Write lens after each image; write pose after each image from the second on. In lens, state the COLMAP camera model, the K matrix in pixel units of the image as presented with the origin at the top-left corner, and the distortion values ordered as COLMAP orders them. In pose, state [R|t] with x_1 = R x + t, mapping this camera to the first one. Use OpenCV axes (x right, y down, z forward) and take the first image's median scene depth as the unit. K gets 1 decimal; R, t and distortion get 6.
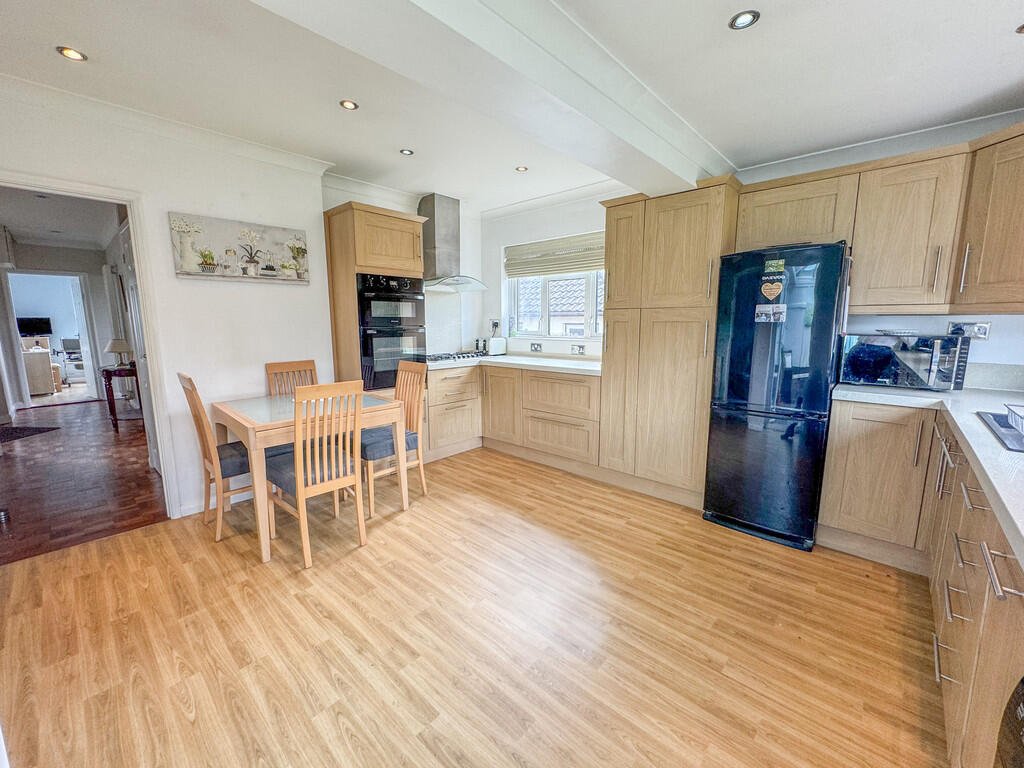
lens RADIAL K [[419.8, 0, 507.6], [0, 419.8, 378.5], [0, 0, 1]] dist [-0.001918, 0.000245]
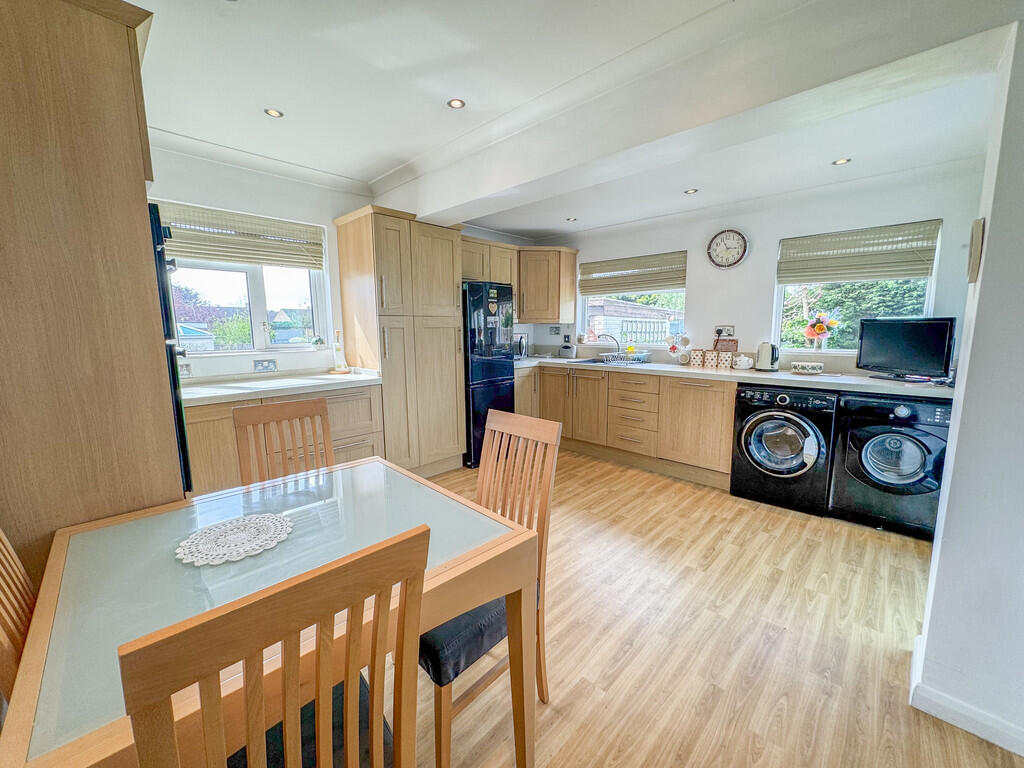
lens RADIAL K [[419.8, 0, 507.6], [0, 419.8, 390.3], [0, 0, 1]] dist [-0.001918, 0.000245]
pose [[0.008106, -0.148040, 0.988948, -1.334358], [0.141147, 0.979248, 0.145431, -0.164416], [-0.989956, 0.138408, 0.028833, 1.226215]]
